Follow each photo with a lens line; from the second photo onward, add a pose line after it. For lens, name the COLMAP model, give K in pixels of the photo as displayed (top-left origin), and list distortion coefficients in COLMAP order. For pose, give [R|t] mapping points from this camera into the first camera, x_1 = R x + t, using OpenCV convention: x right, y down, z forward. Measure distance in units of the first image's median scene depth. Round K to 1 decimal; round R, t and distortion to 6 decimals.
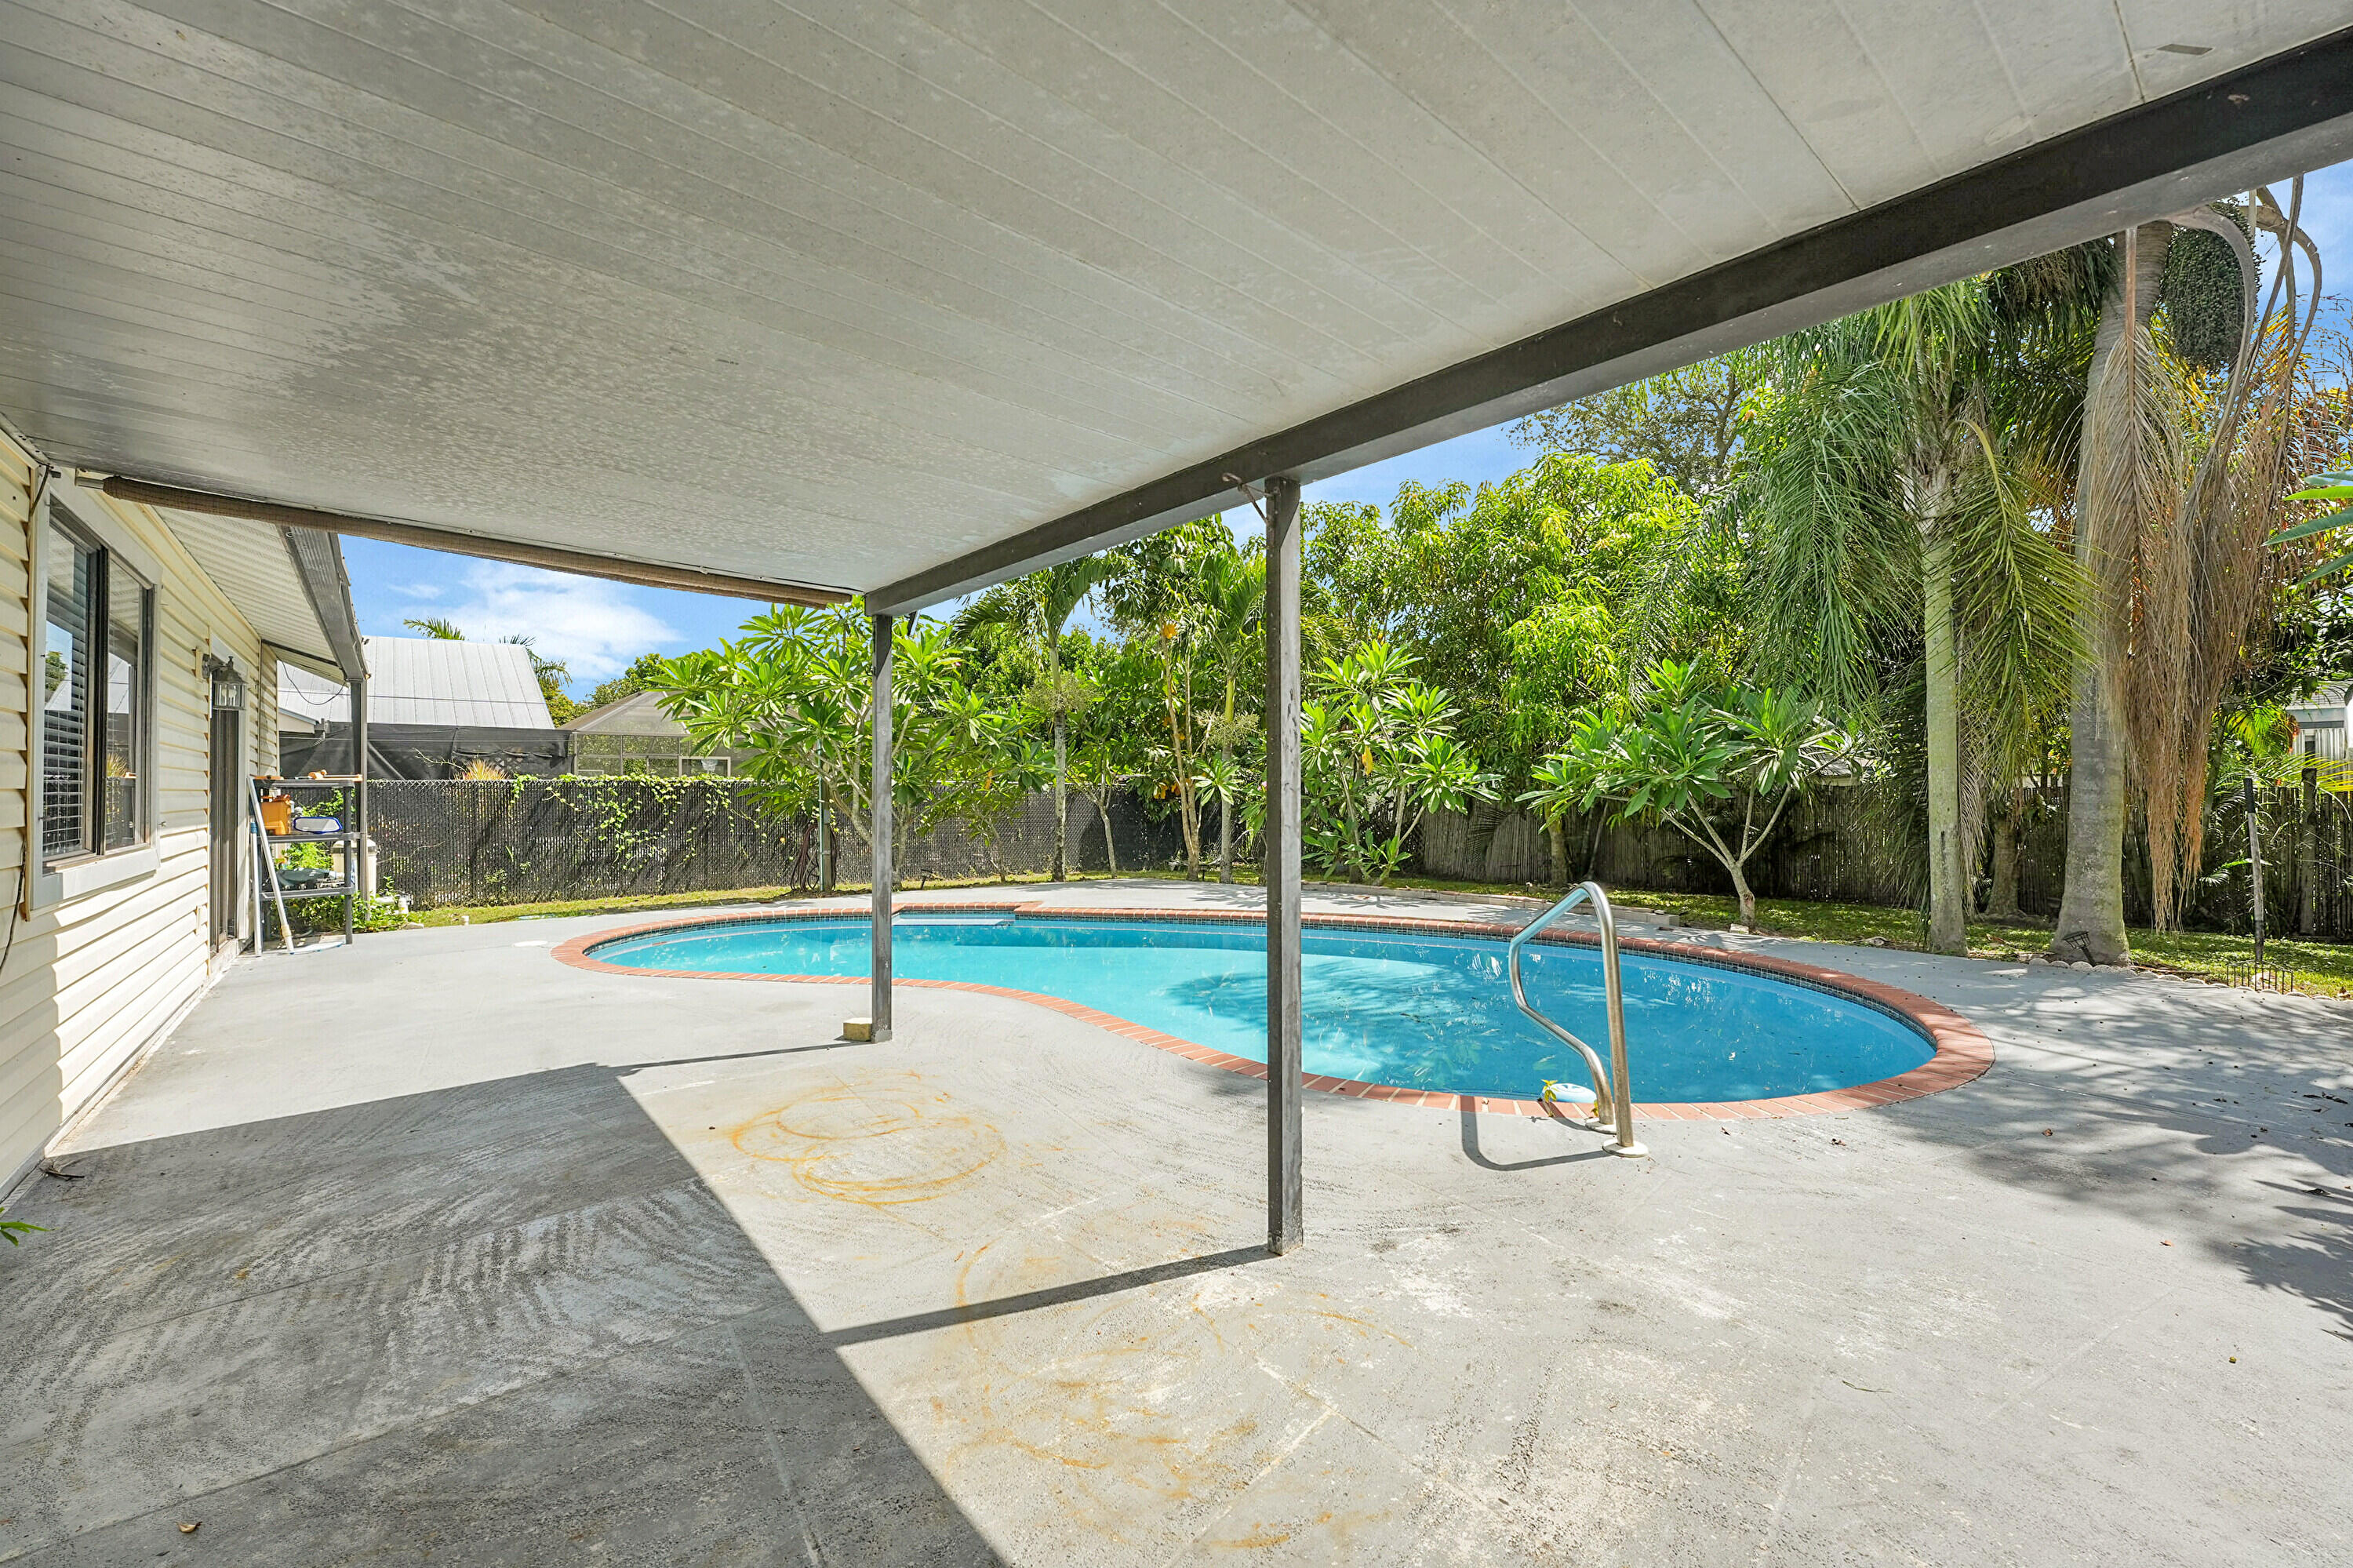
lens RADIAL K [[945.2, 0, 1169.1], [0, 945.2, 790.1], [0, 0, 1]] dist [0.001654, 0.000231]
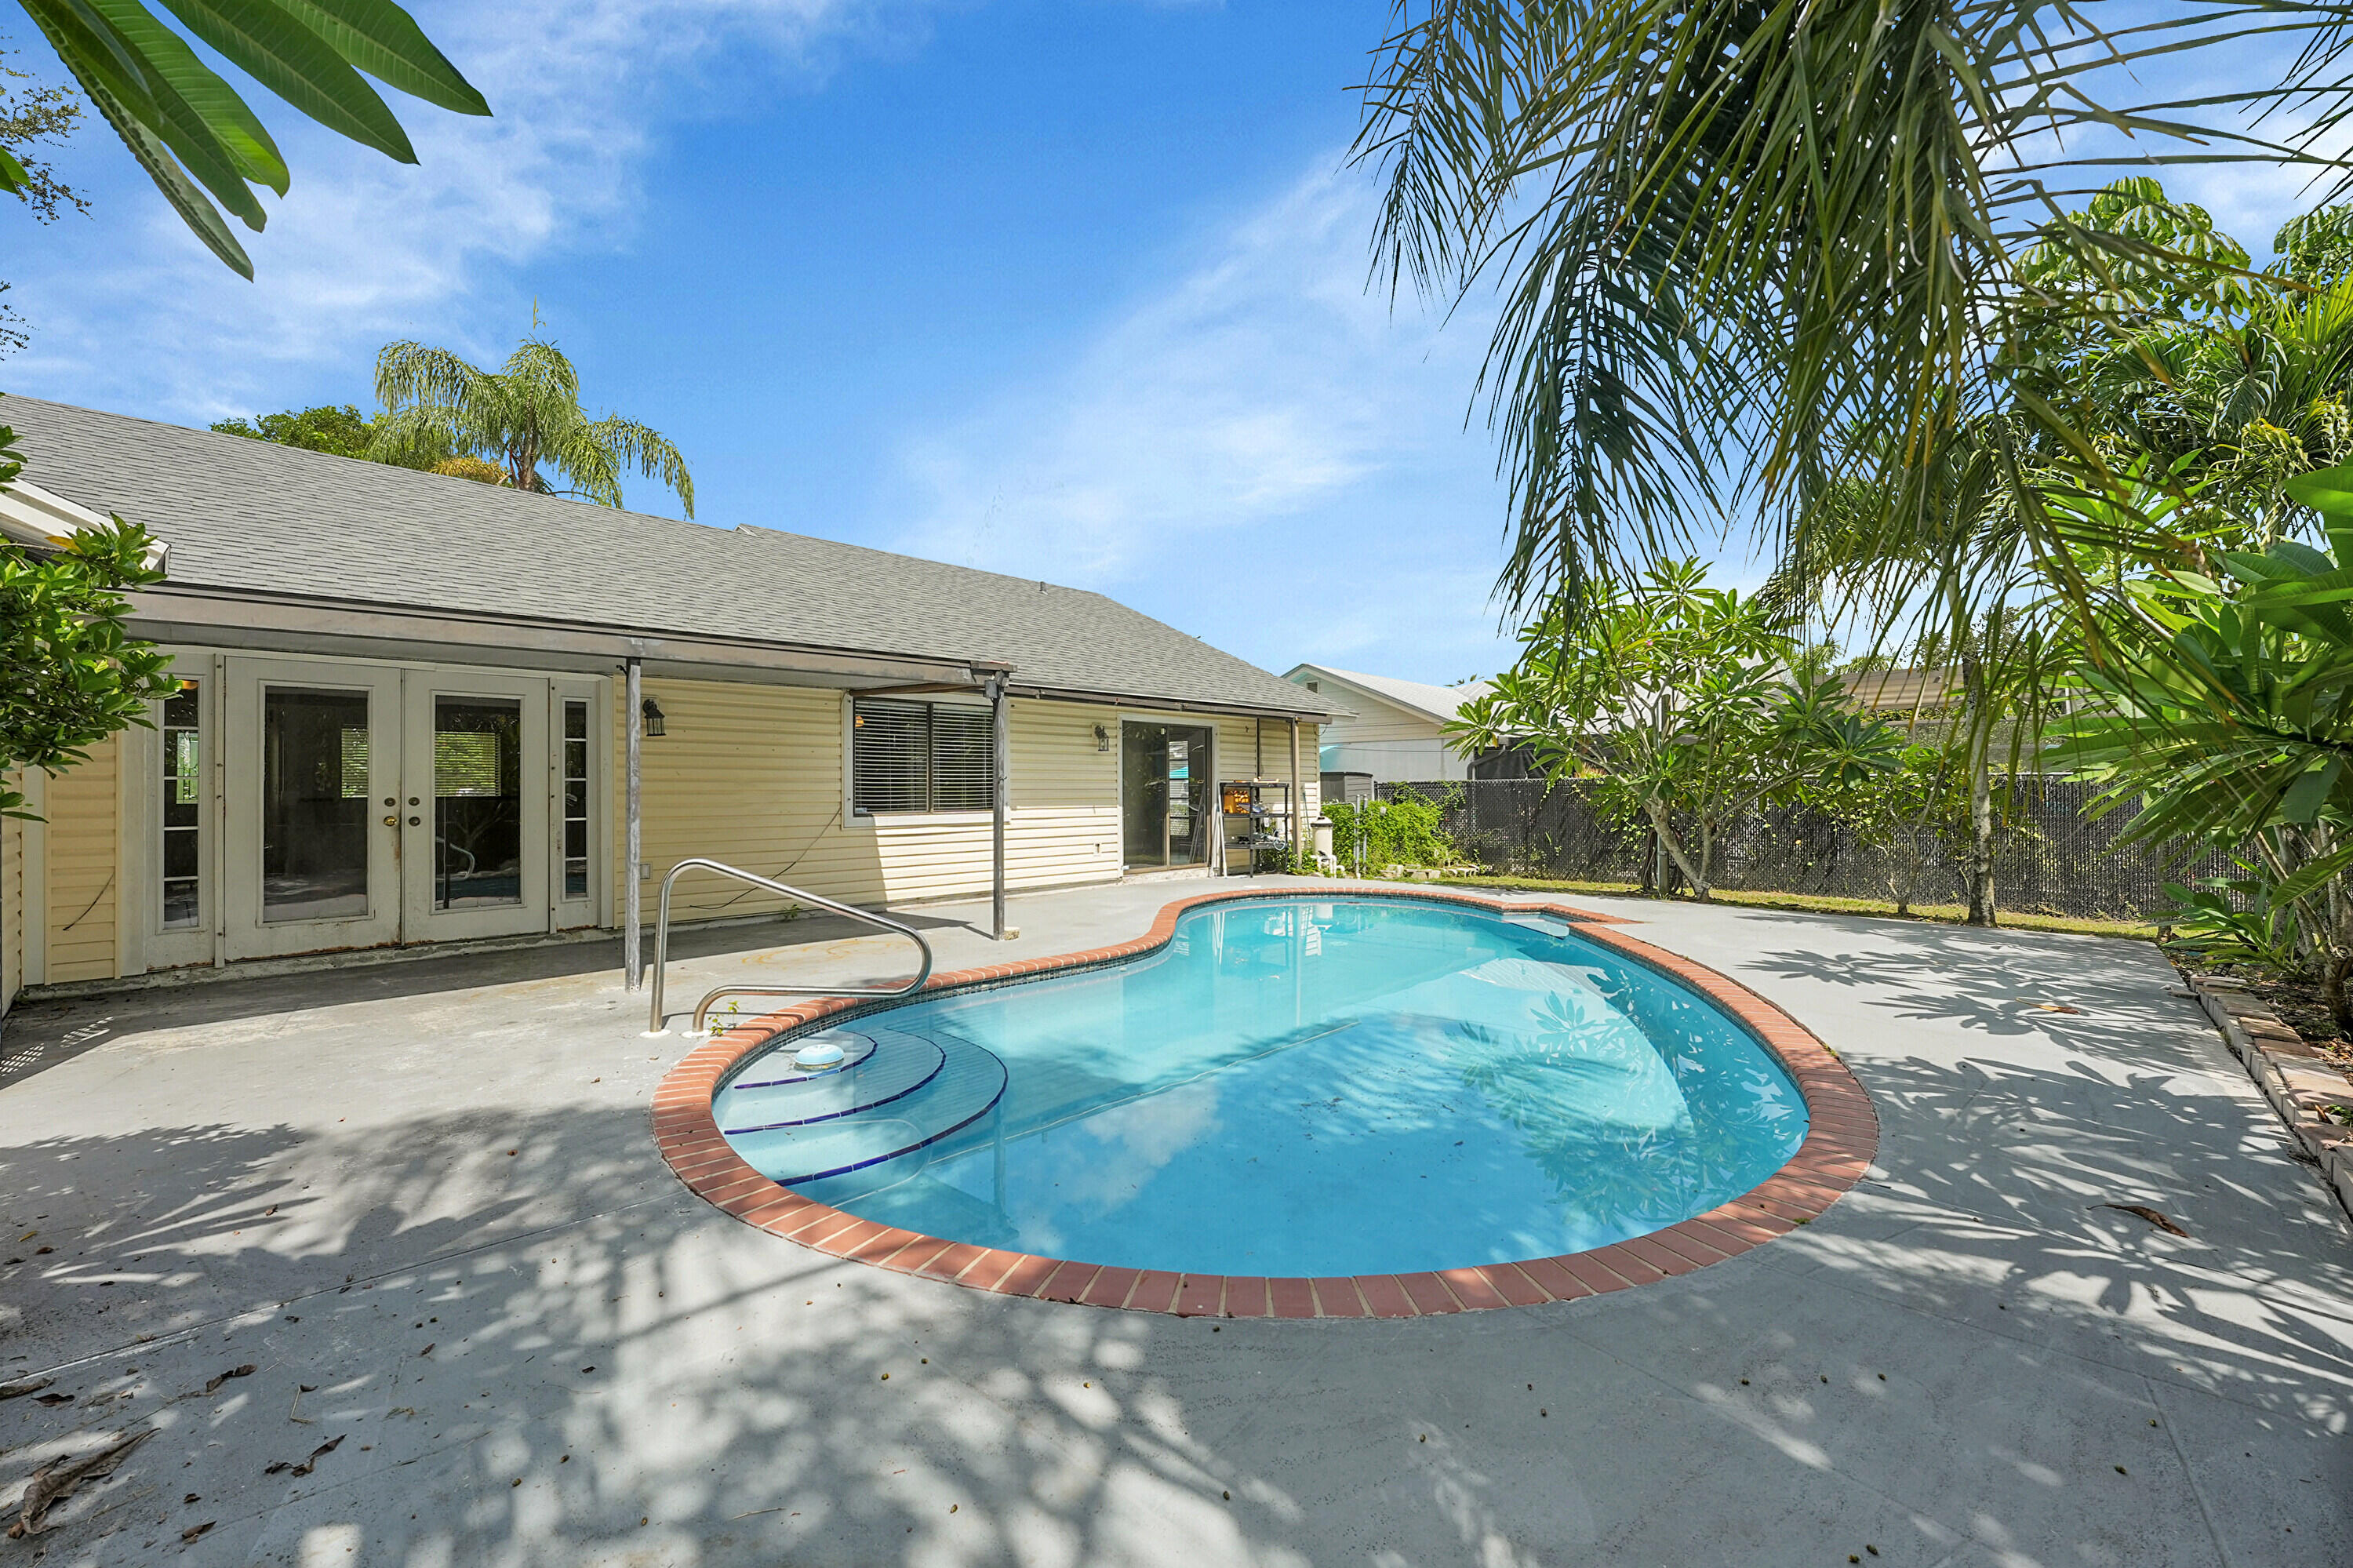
lens RADIAL K [[945.2, 0, 1167.1], [0, 945.2, 786.6], [0, 0, 1]] dist [0.001654, 0.000231]
pose [[0.152875, 0.002522, -0.988242, 1.990879], [0.000486, 0.999996, 0.002627, -0.009624], [0.988245, -0.000882, 0.152874, 1.521191]]
